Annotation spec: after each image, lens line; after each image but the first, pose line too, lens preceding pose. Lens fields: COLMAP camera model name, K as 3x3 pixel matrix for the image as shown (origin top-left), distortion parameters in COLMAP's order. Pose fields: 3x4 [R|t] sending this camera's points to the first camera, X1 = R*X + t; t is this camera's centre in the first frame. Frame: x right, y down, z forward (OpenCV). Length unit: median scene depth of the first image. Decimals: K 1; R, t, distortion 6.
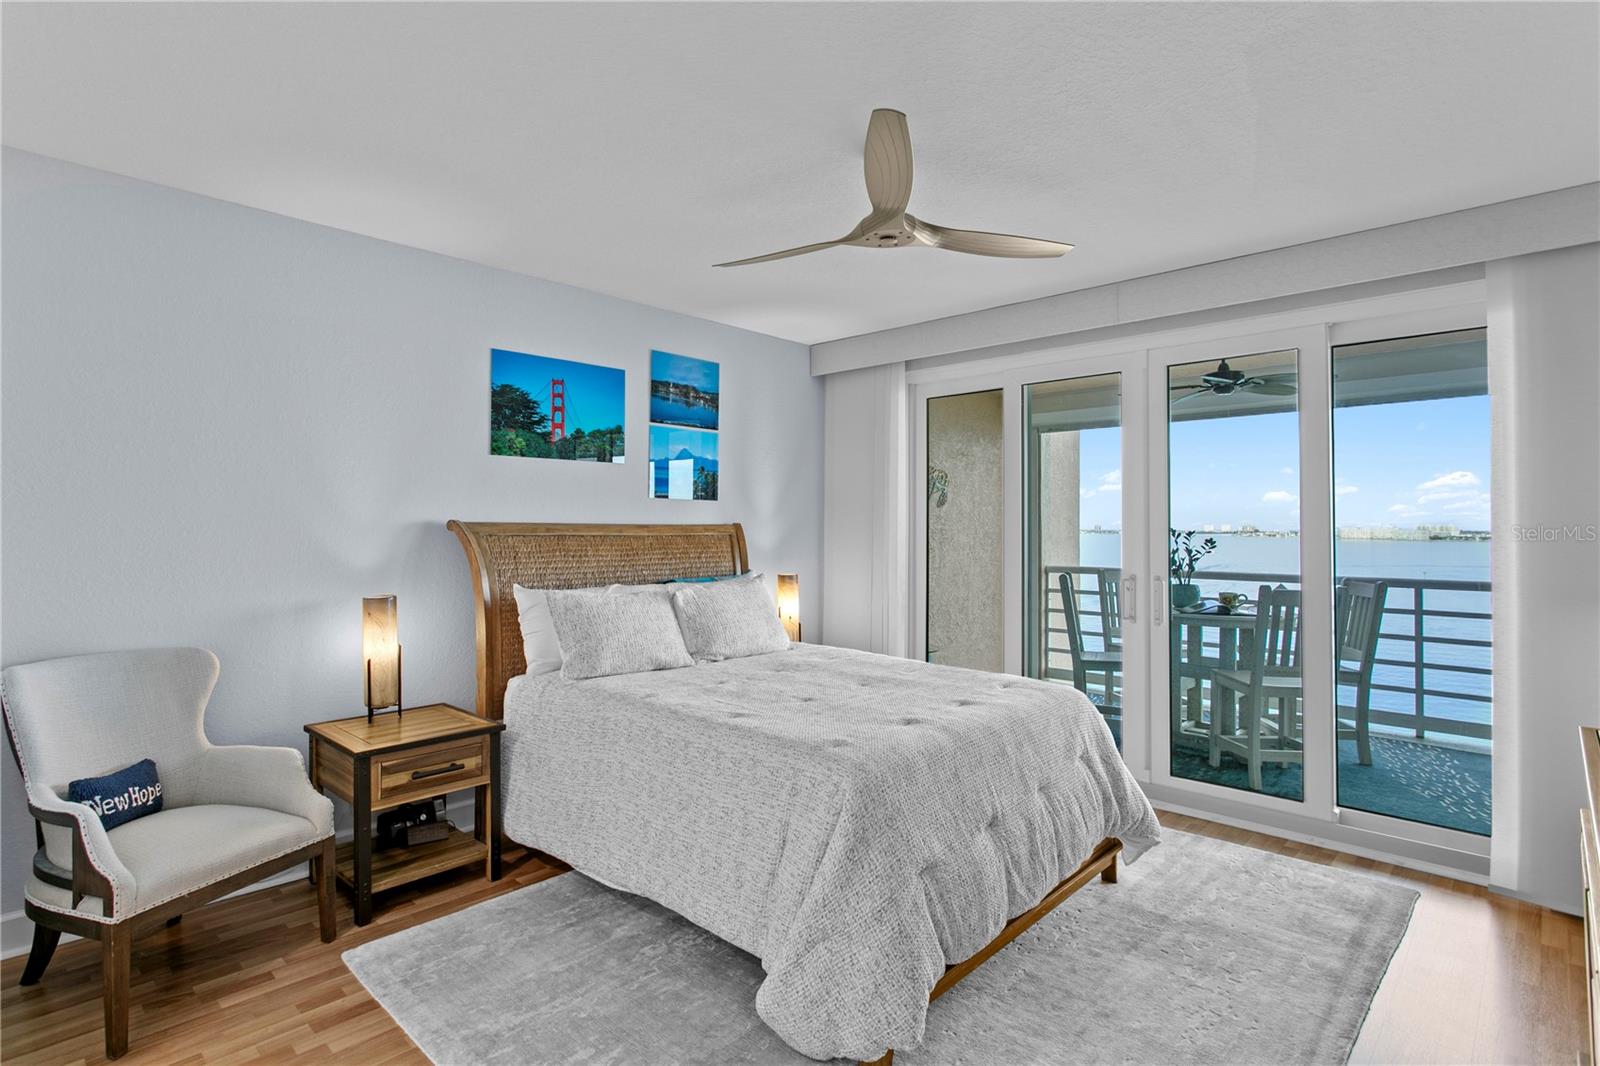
lens RADIAL K [[776.4, 0, 773.4], [0, 776.4, 526.8], [0, 0, 1]] dist [-0.003220, 0.000104]
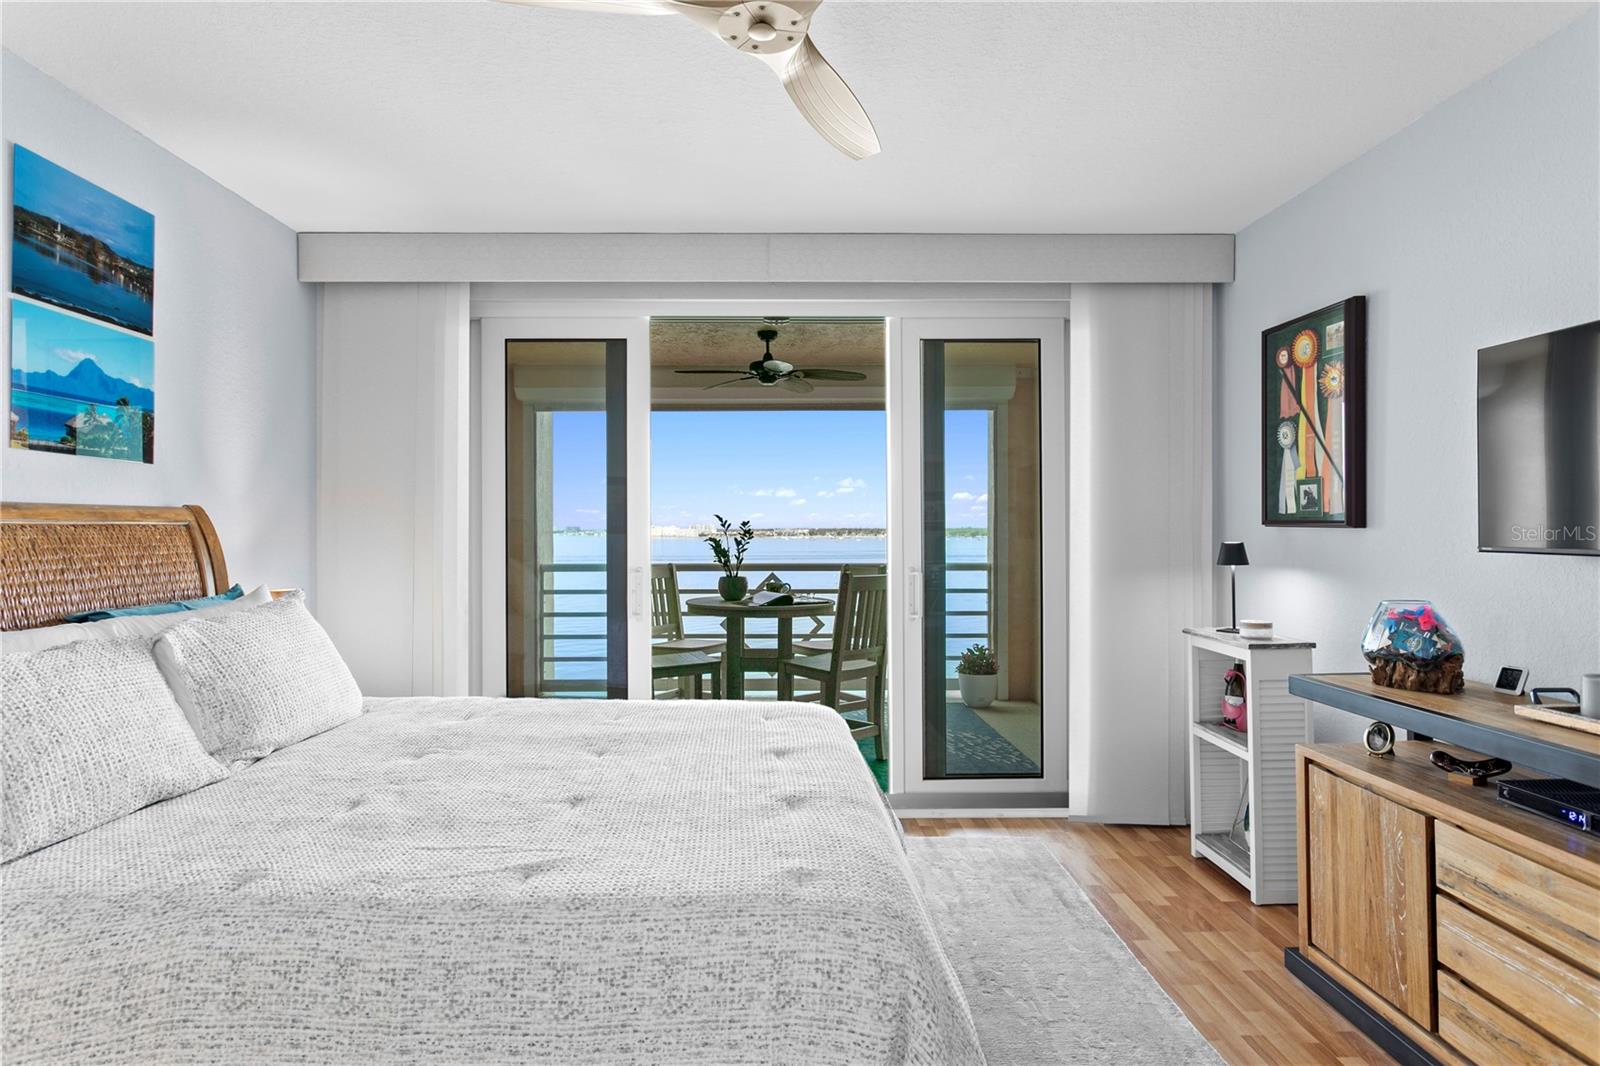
lens RADIAL K [[803.1, 0, 773.9], [0, 803.1, 538.3], [0, 0, 1]] dist [-0.001243, 0.000389]
pose [[0.716665, -0.012946, 0.697297, -0.161636], [0.002872, 0.999874, 0.015611, 0.012410], [-0.697412, -0.009185, 0.716612, 0.292413]]
